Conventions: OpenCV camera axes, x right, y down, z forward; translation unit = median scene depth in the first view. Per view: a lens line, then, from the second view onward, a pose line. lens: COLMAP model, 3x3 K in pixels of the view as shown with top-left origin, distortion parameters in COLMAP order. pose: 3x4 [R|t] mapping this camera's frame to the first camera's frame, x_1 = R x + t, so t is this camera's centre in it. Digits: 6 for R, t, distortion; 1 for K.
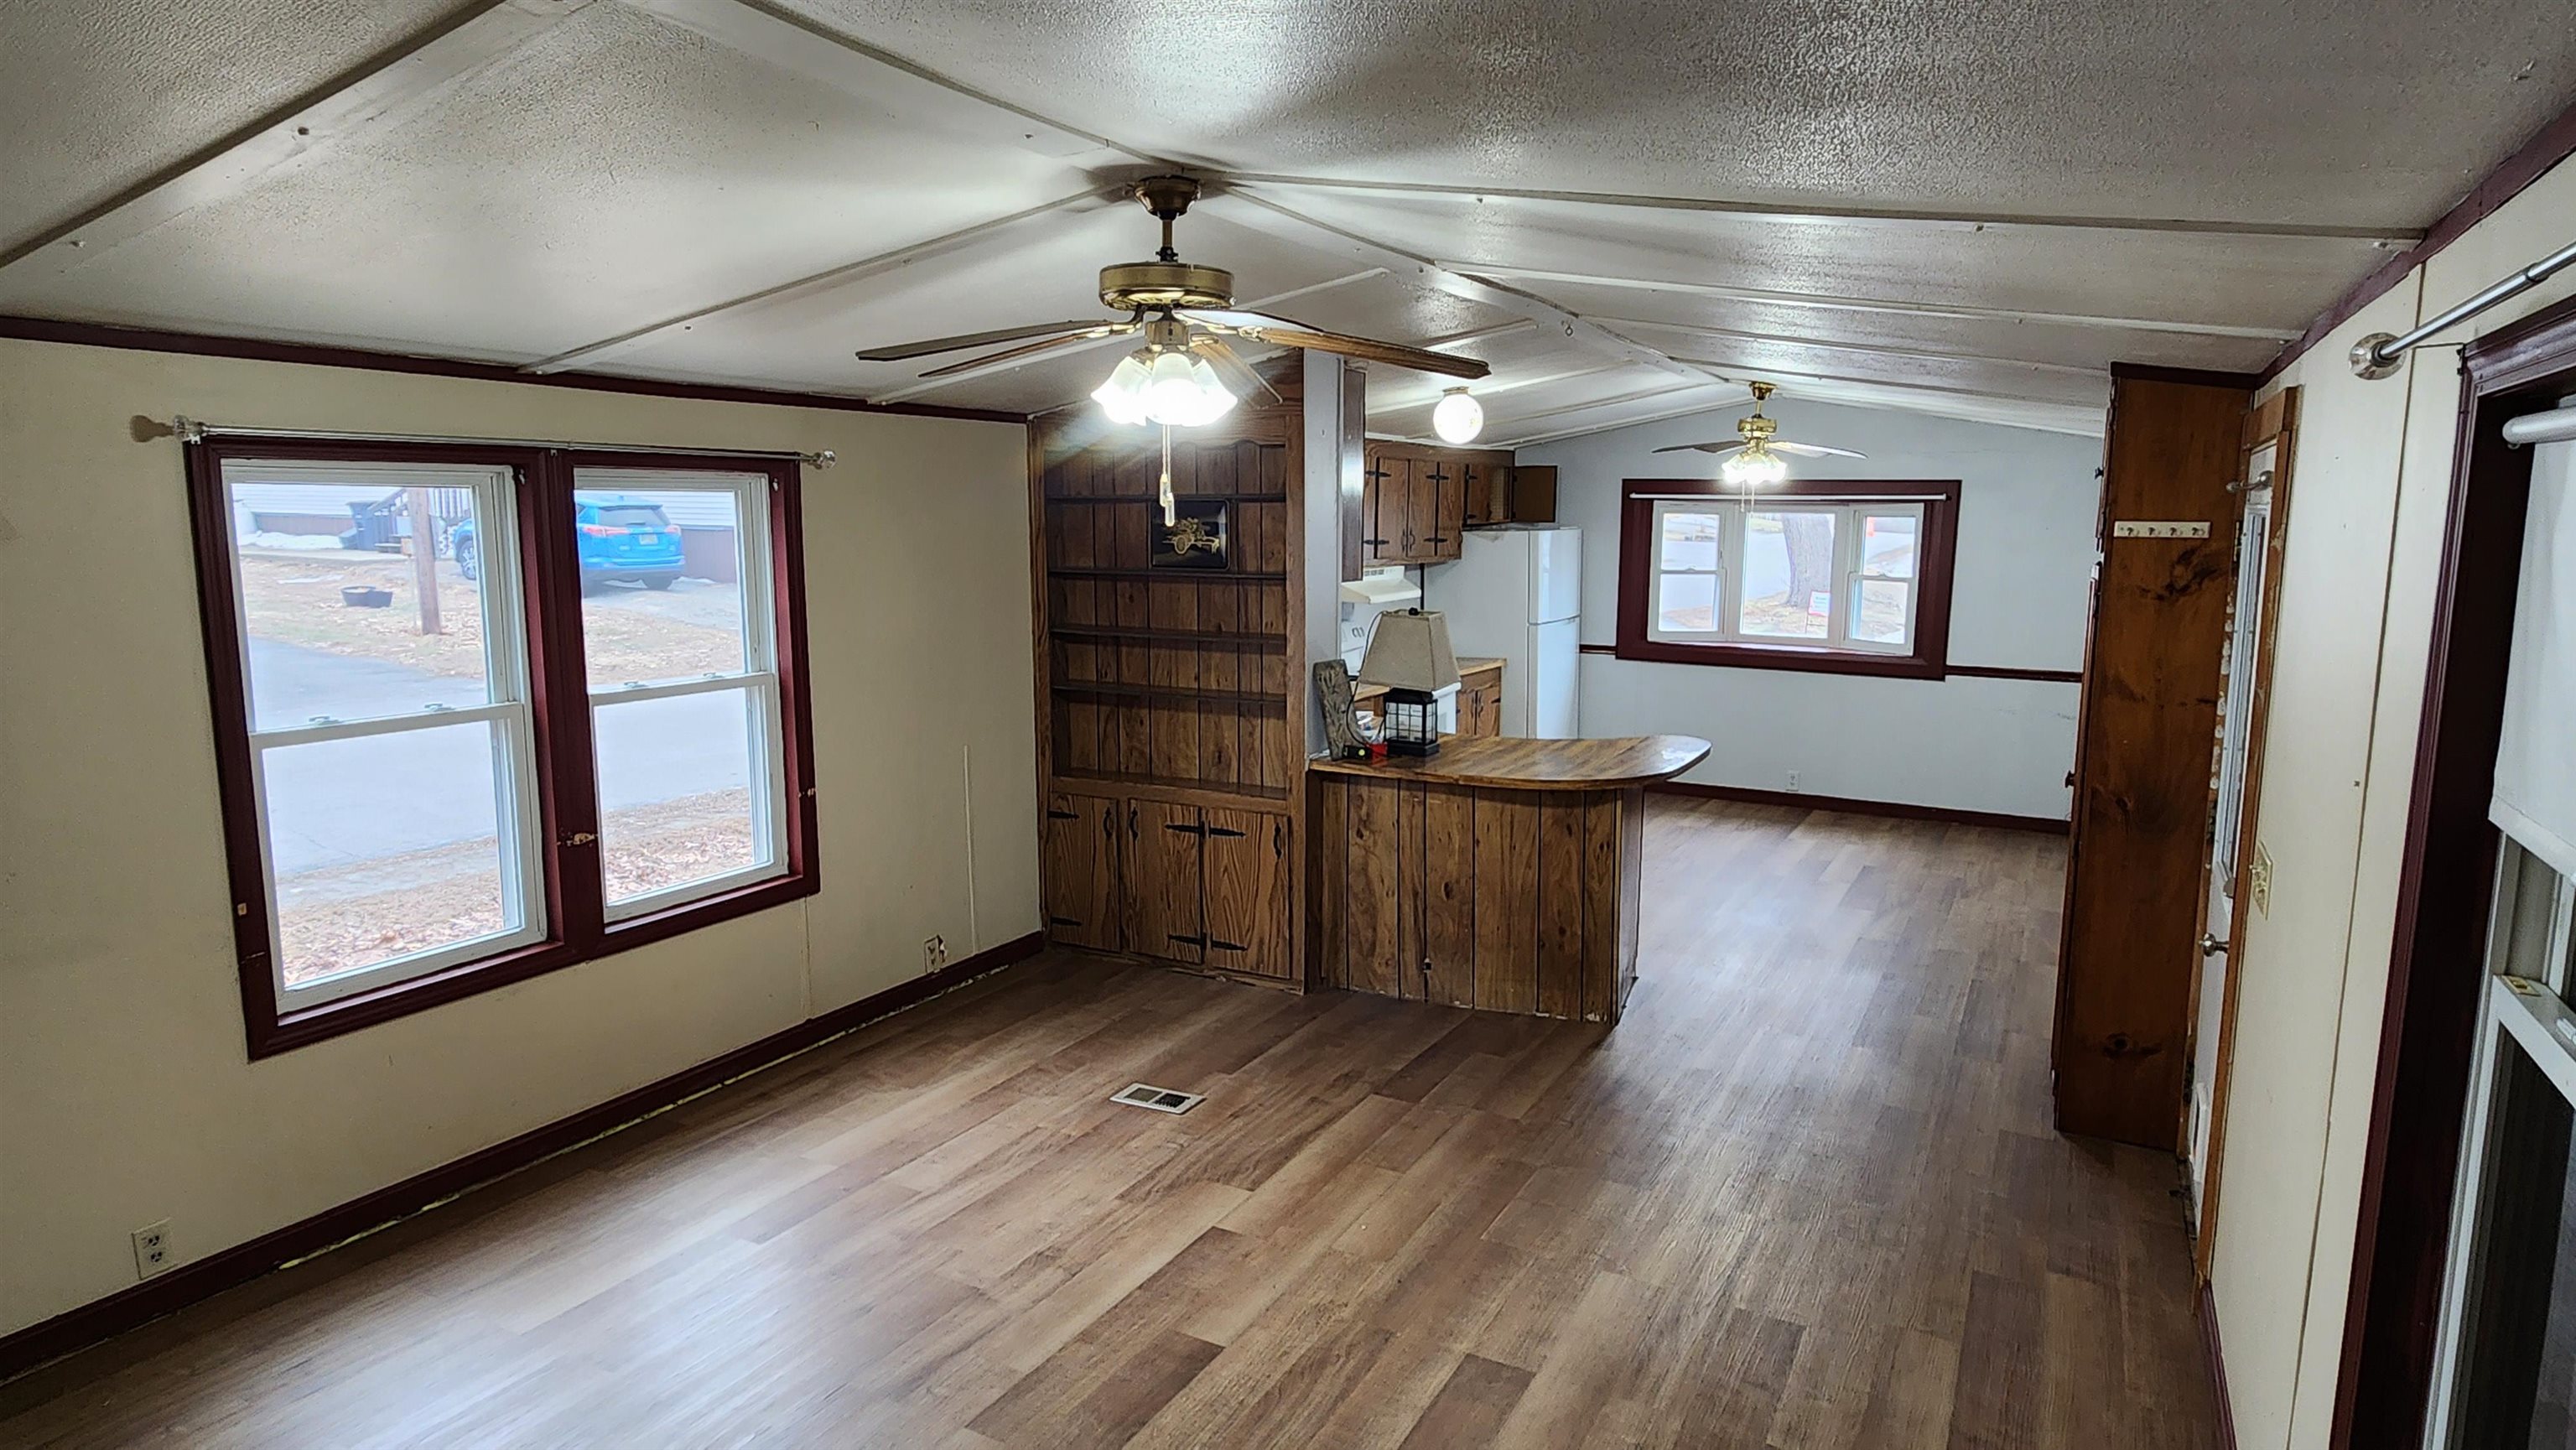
lens RADIAL K [[1436.0, 0, 1291.7], [0, 1436.0, 725.7], [0, 0, 1]] dist [-0.000982, -0.000738]
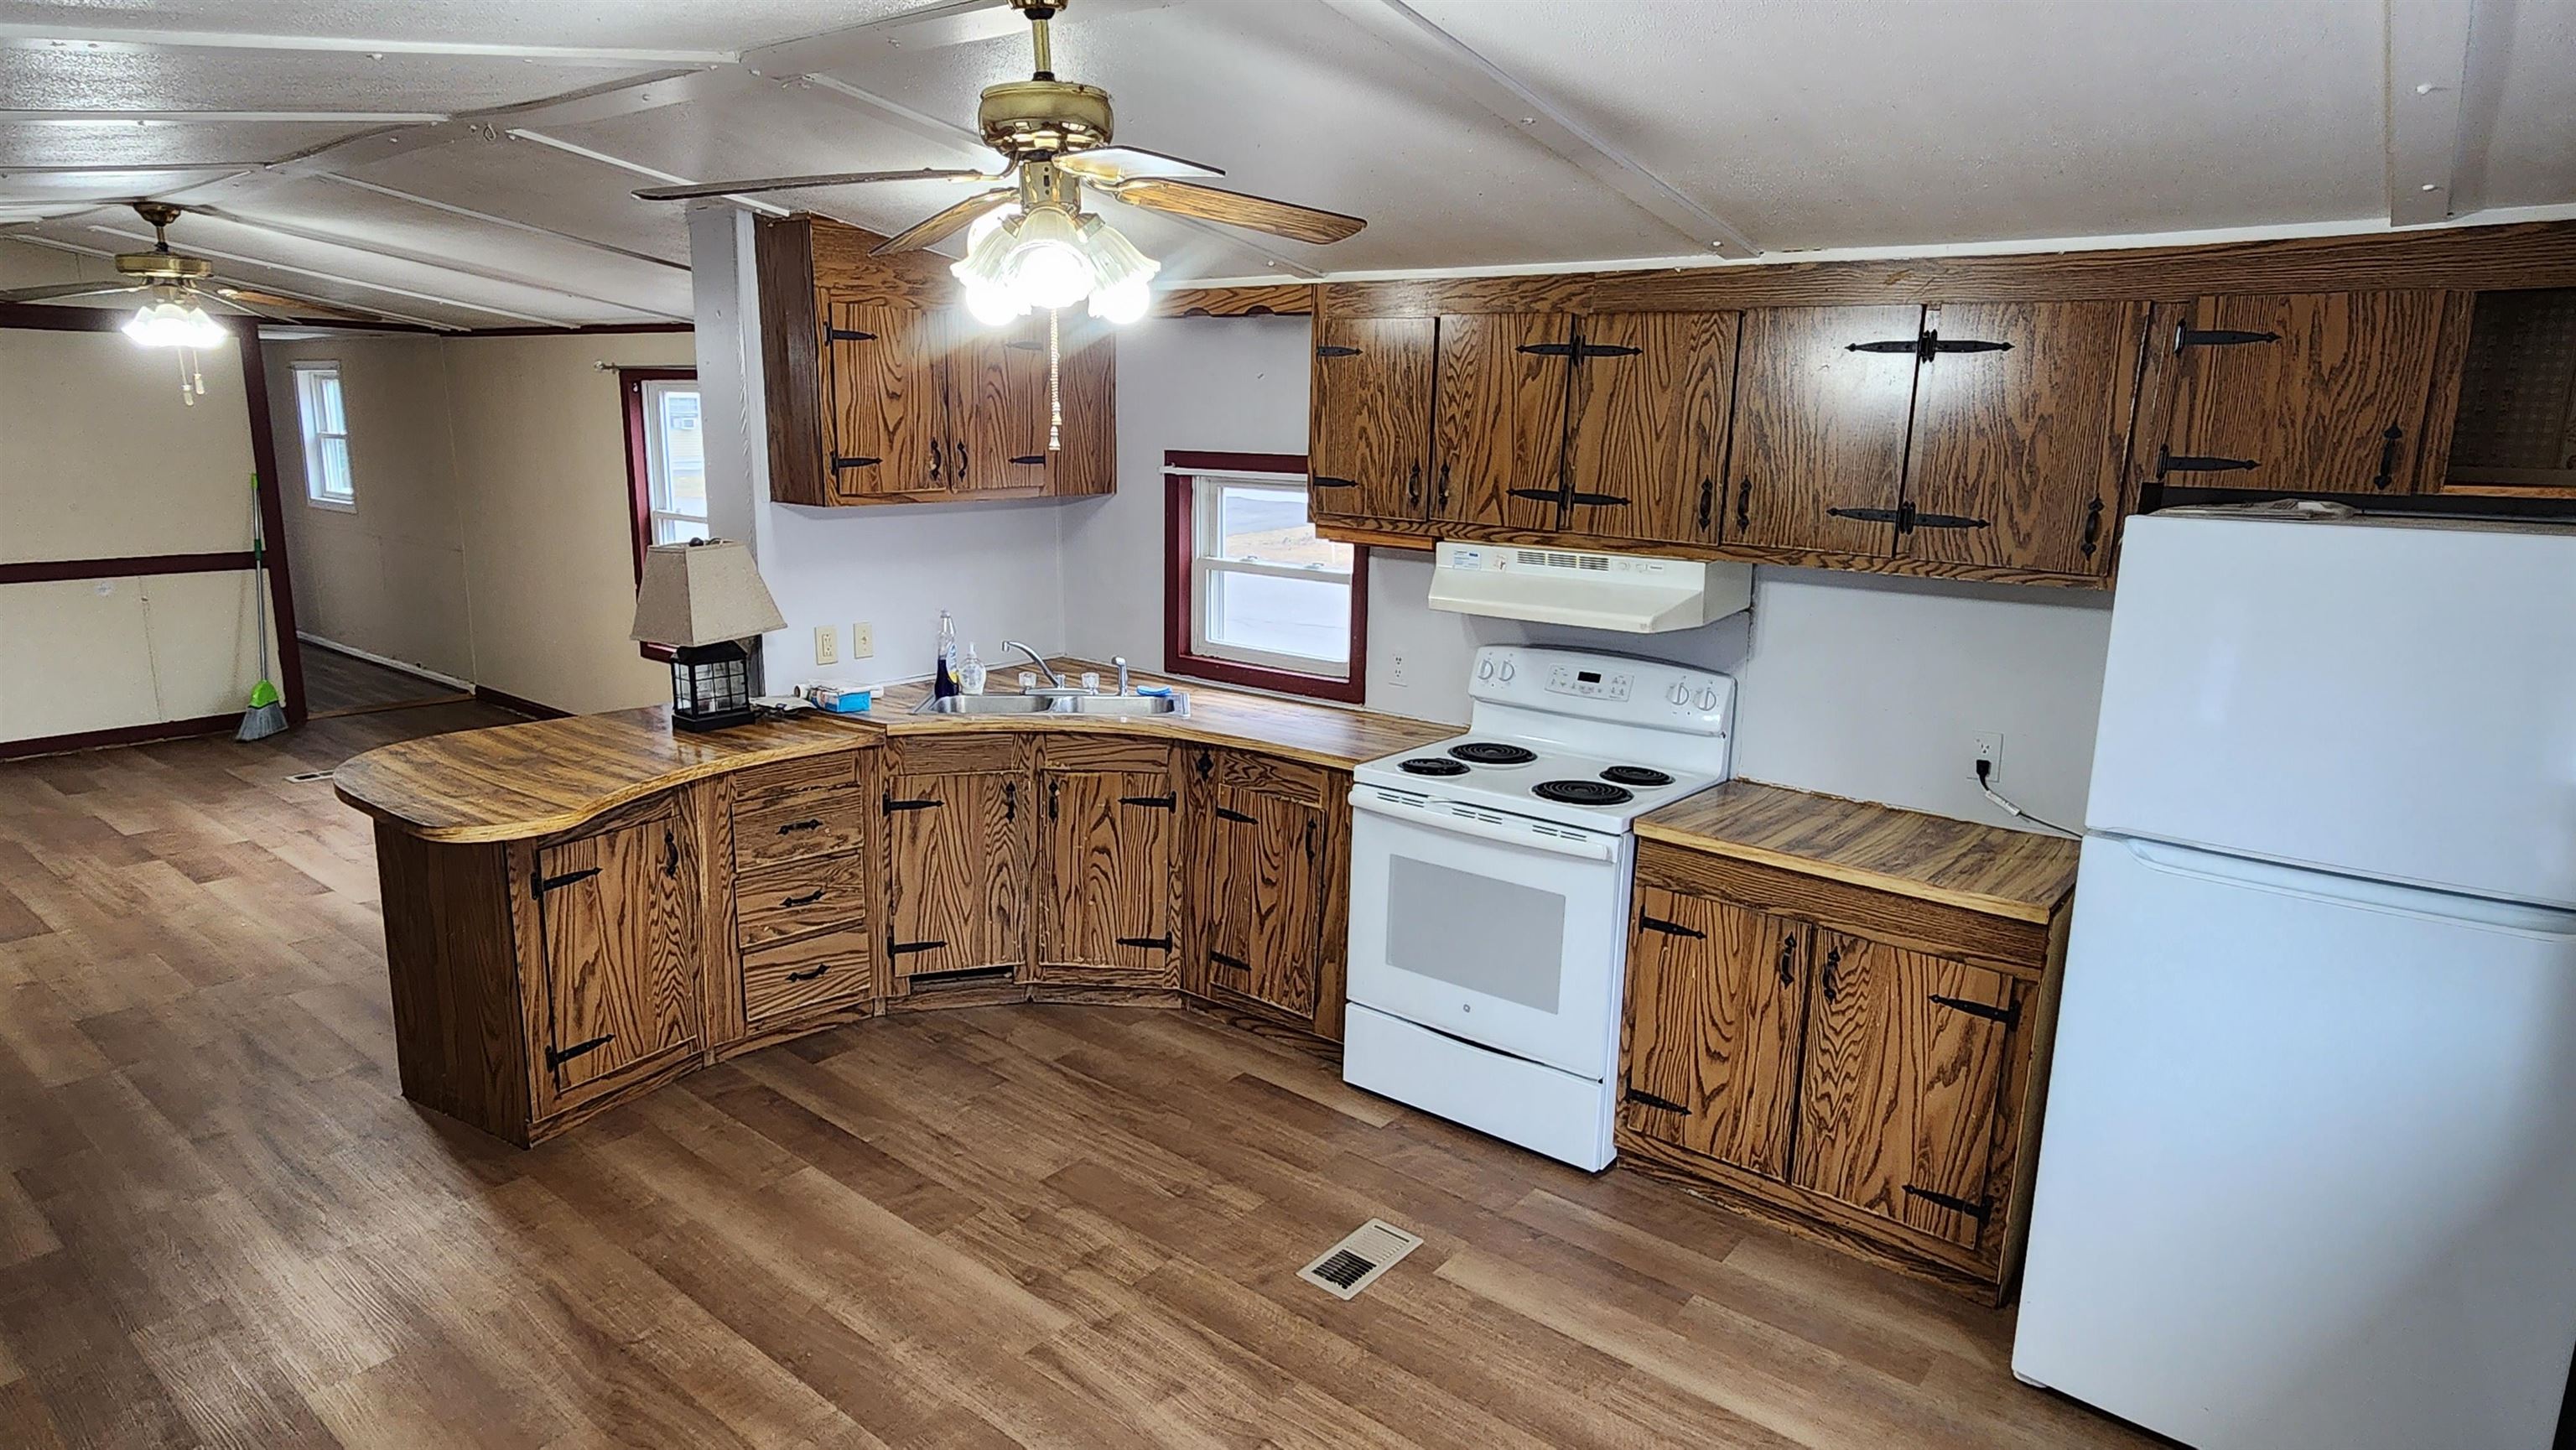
lens RADIAL K [[1436.0, 0, 1291.7], [0, 1436.0, 725.7], [0, 0, 1]] dist [-0.000982, -0.000738]
pose [[-0.170140, 0.206579, -0.963523, 0.764824], [-0.166101, 0.957777, 0.234677, -0.212064], [0.971320, 0.199970, -0.128643, 1.386677]]
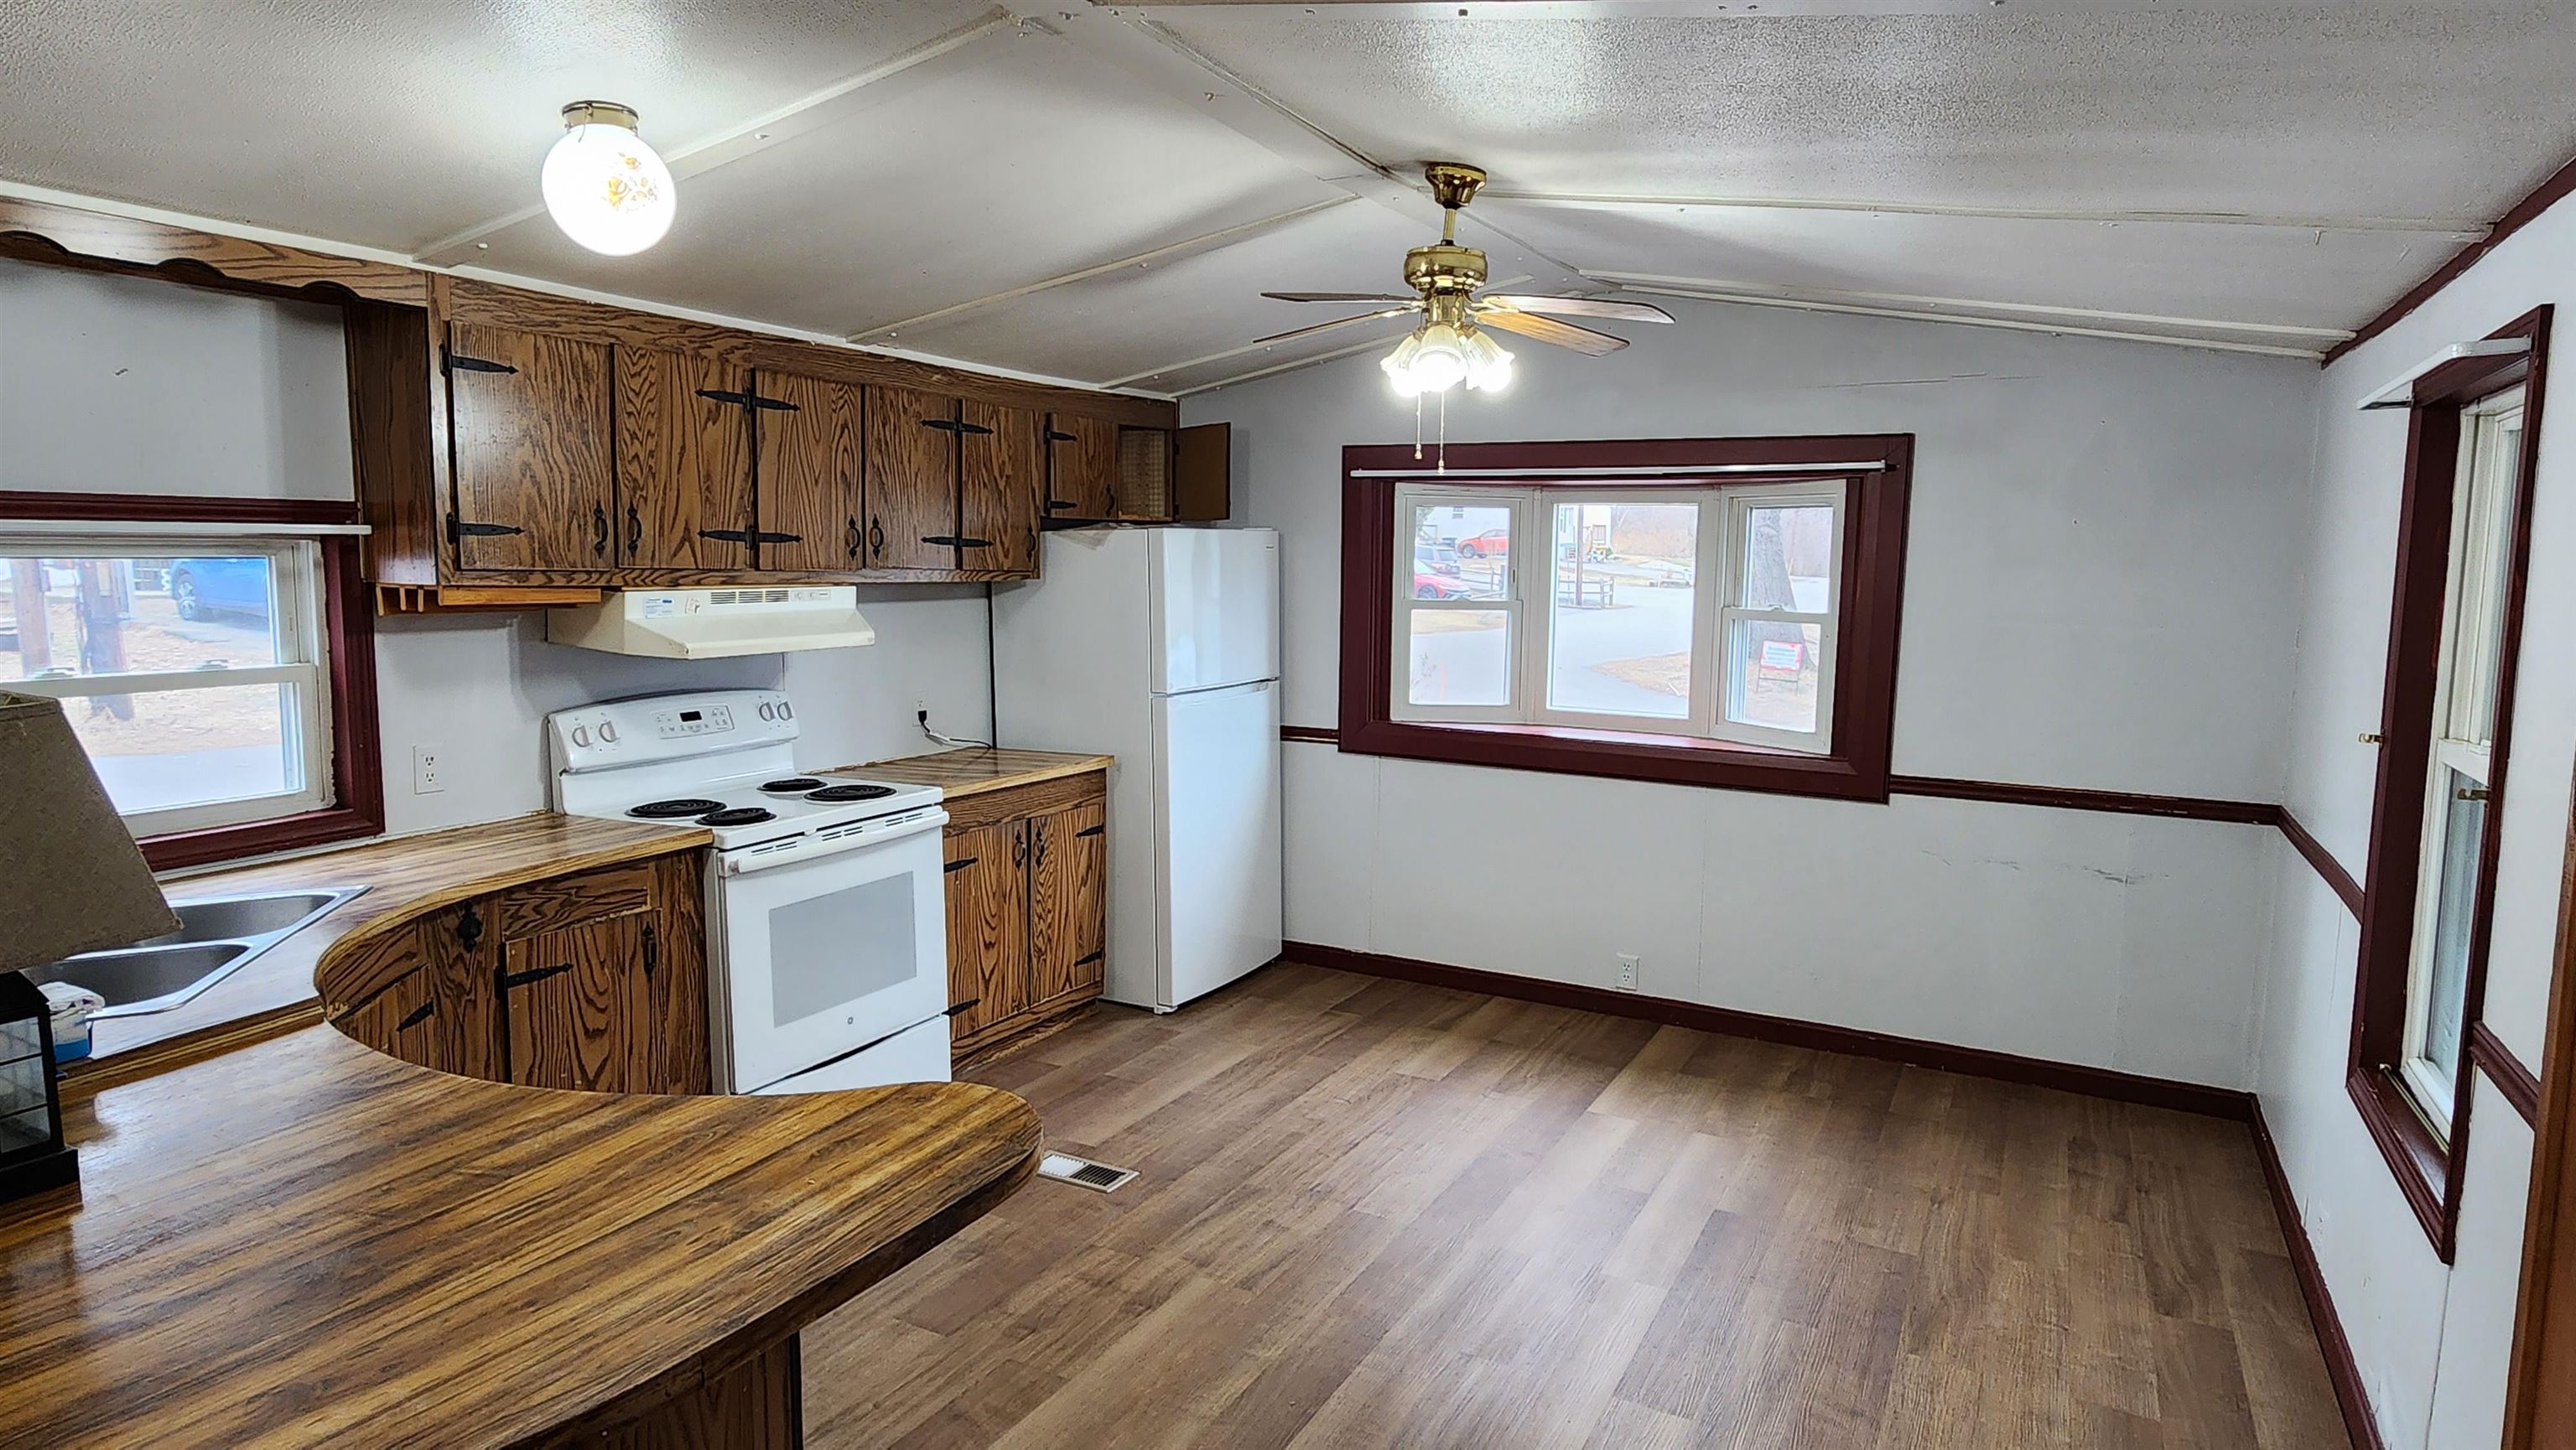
lens RADIAL K [[1436.0, 0, 1291.7], [0, 1436.0, 725.7], [0, 0, 1]] dist [-0.000982, -0.000738]
pose [[0.999916, 0.005447, 0.011776, 0.339444], [-0.005065, 0.999467, -0.032251, -0.064567], [-0.011945, 0.032189, 0.999410, 0.699108]]
